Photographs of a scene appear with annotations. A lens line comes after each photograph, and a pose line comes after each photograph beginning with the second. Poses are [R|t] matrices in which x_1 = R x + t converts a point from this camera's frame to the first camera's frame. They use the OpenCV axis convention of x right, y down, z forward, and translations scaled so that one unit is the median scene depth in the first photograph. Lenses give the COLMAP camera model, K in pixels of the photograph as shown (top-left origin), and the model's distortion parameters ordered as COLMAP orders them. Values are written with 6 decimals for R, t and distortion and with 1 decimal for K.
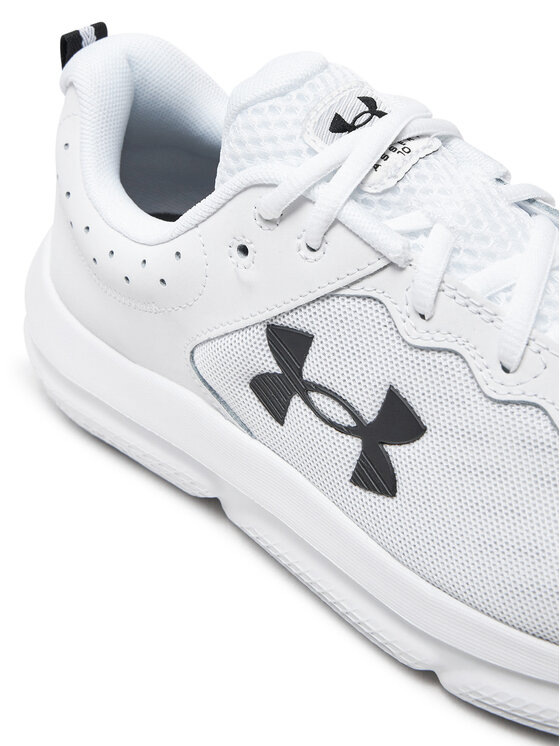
lens RADIAL K [[1181.3, 0, 280.5], [0, 1181.3, 371.8], [0, 0, 1]] dist [-0.077036, 0.000000]
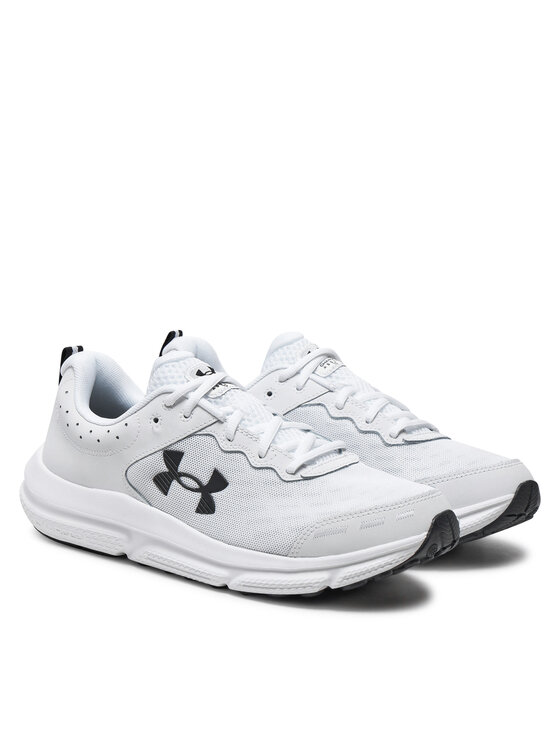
lens RADIAL K [[2521.6, 0, 278.8], [0, 2521.6, 368.6], [0, 0, 1]] dist [-2.697548, 0.000000]
pose [[0.985223, 0.109680, 0.131548, -0.481642], [-0.040606, 0.895739, -0.442723, 2.109950], [-0.166391, 0.430839, 0.886956, -3.714638]]
